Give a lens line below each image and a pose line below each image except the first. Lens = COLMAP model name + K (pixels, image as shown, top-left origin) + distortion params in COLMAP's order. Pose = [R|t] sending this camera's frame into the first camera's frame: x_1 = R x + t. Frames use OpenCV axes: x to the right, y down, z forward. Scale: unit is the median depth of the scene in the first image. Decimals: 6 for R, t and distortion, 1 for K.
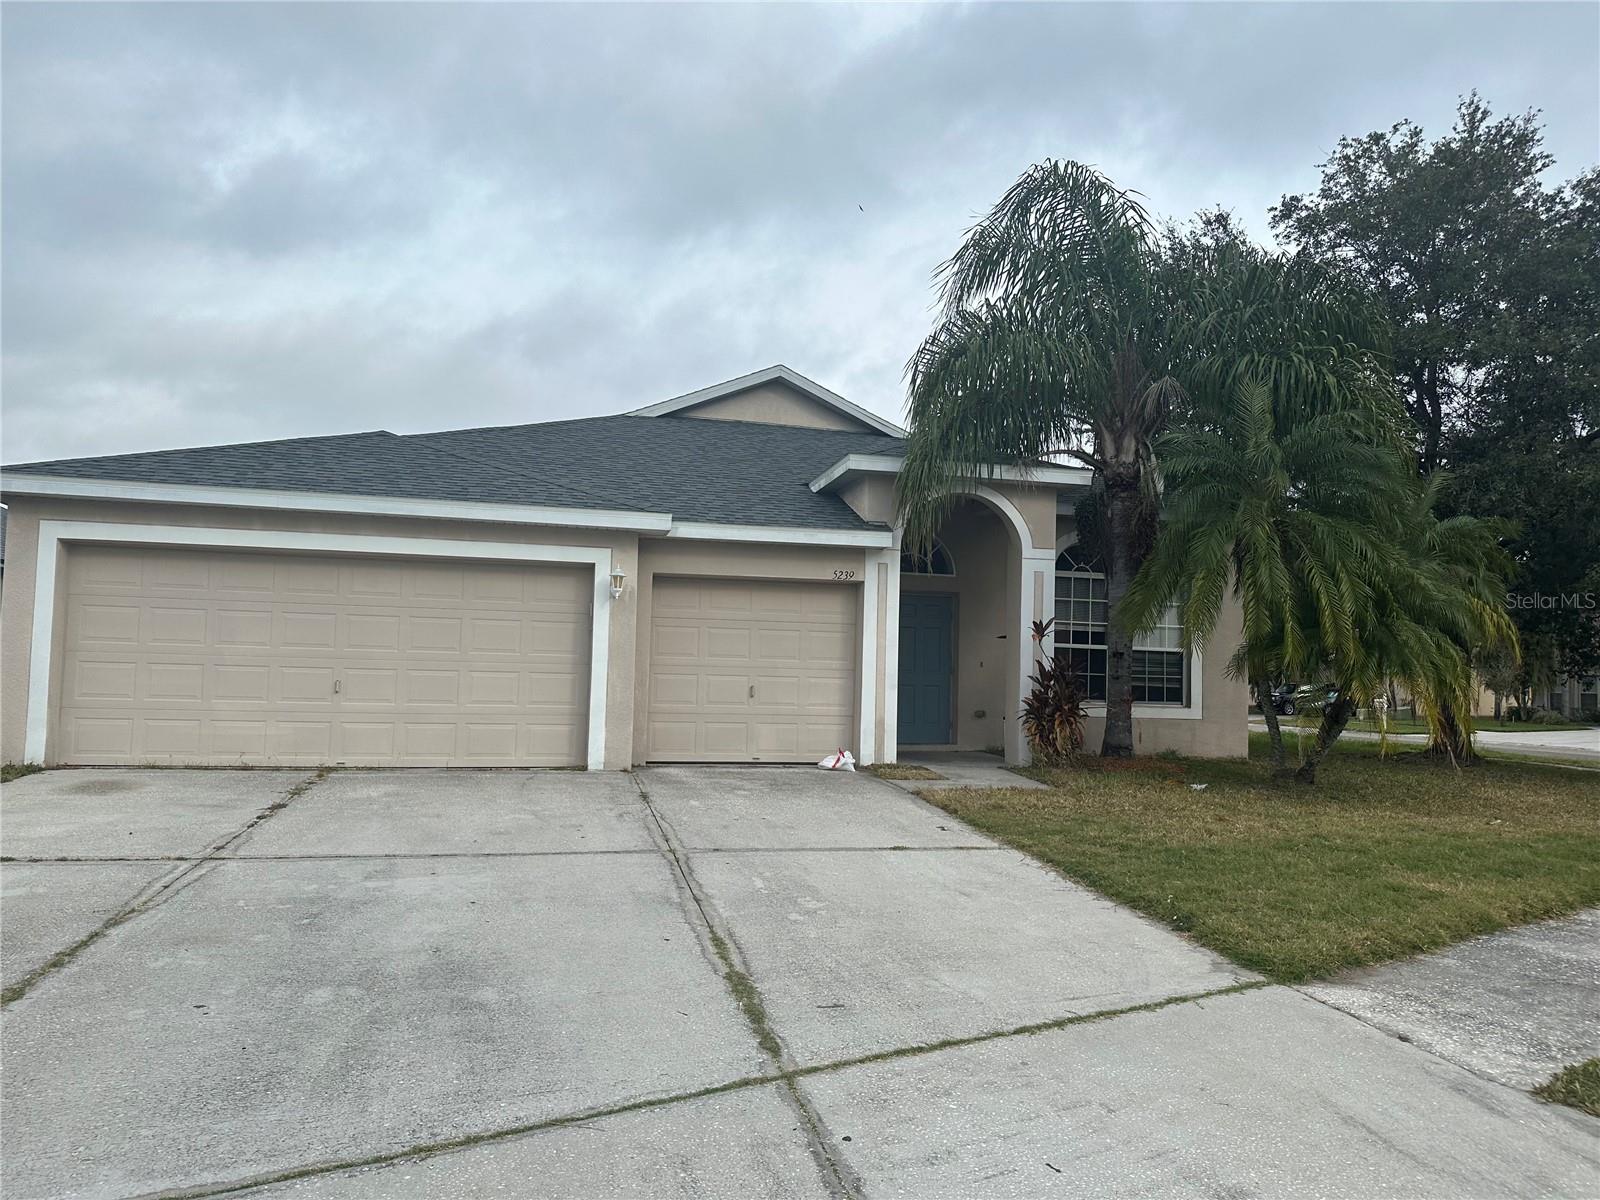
lens RADIAL K [[1135.7, 0, 800.0], [0, 1135.7, 600.0], [0, 0, 1]] dist [-0.001344, -0.001027]
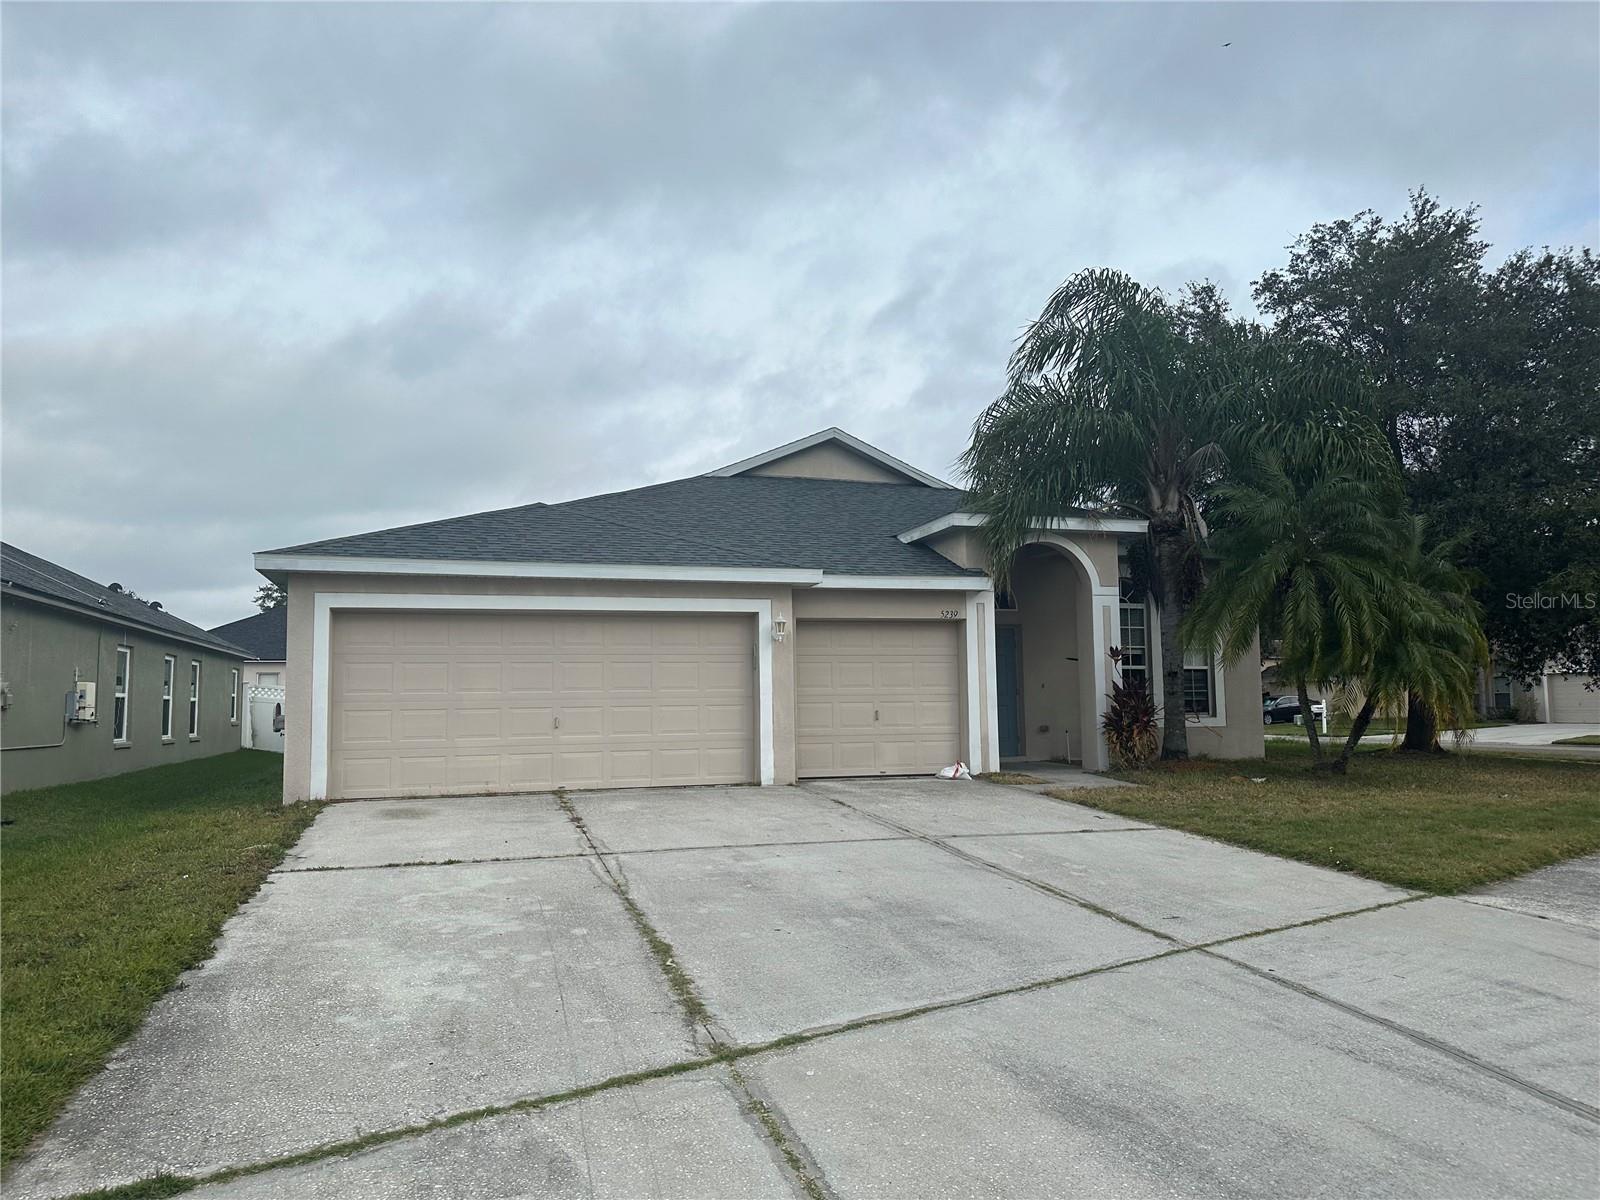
lens RADIAL K [[1111.9, 0, 800.0], [0, 1111.9, 600.0], [0, 0, 1]] dist [0.004075, -0.020917]
pose [[0.998092, -0.031761, 0.052958, -0.171380], [0.033115, 0.999141, -0.024905, -0.012798], [-0.052121, 0.026611, 0.998286, -0.146189]]
